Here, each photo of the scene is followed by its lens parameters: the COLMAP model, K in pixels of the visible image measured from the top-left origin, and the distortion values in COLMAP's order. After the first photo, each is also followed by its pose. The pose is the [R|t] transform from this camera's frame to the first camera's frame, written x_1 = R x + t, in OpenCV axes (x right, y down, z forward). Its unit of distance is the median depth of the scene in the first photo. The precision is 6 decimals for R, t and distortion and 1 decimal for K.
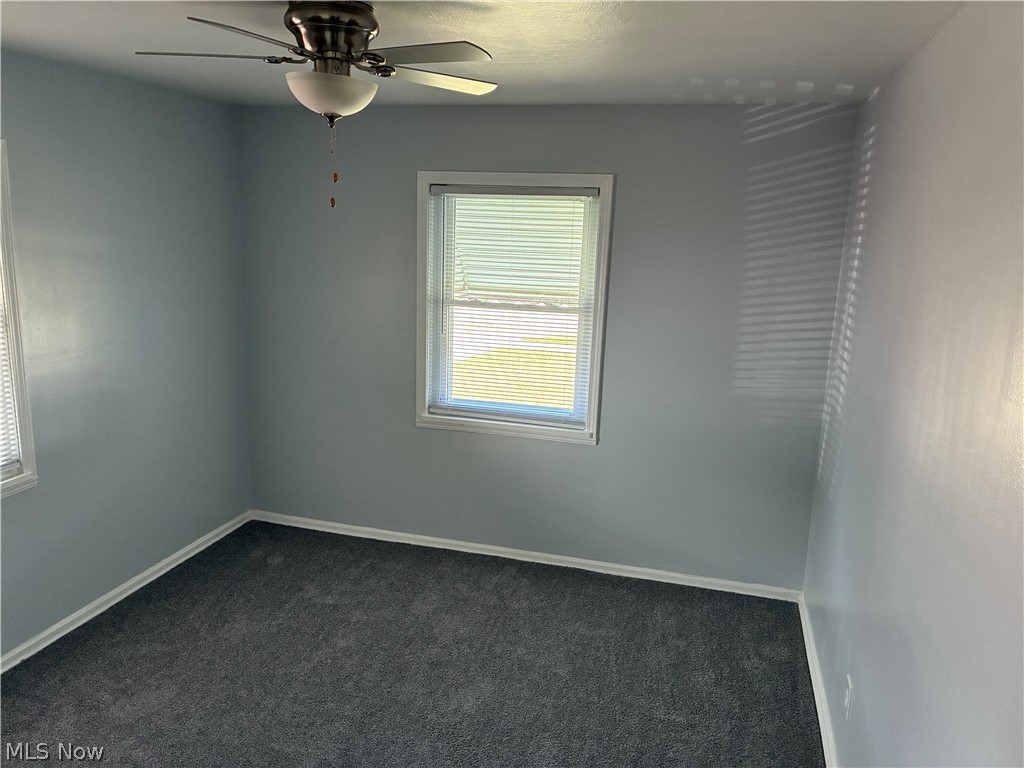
lens RADIAL K [[782.9, 0, 512.0], [0, 782.9, 384.0], [0, 0, 1]] dist [0.047304, -0.001701]
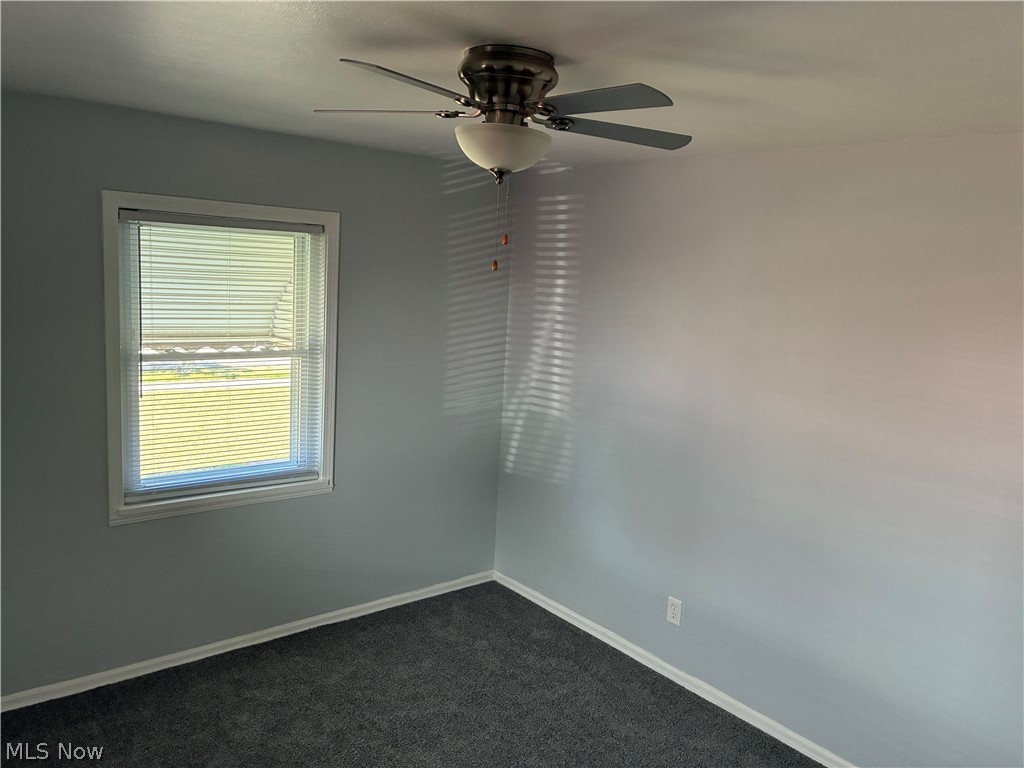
lens RADIAL K [[773.4, 0, 512.0], [0, 773.4, 384.0], [0, 0, 1]] dist [0.002707, 0.000224]
pose [[0.575320, -0.121625, 0.808835, -0.528868], [0.133143, 0.989619, 0.054105, -0.075710], [-0.807019, 0.076563, 0.585541, 0.266732]]
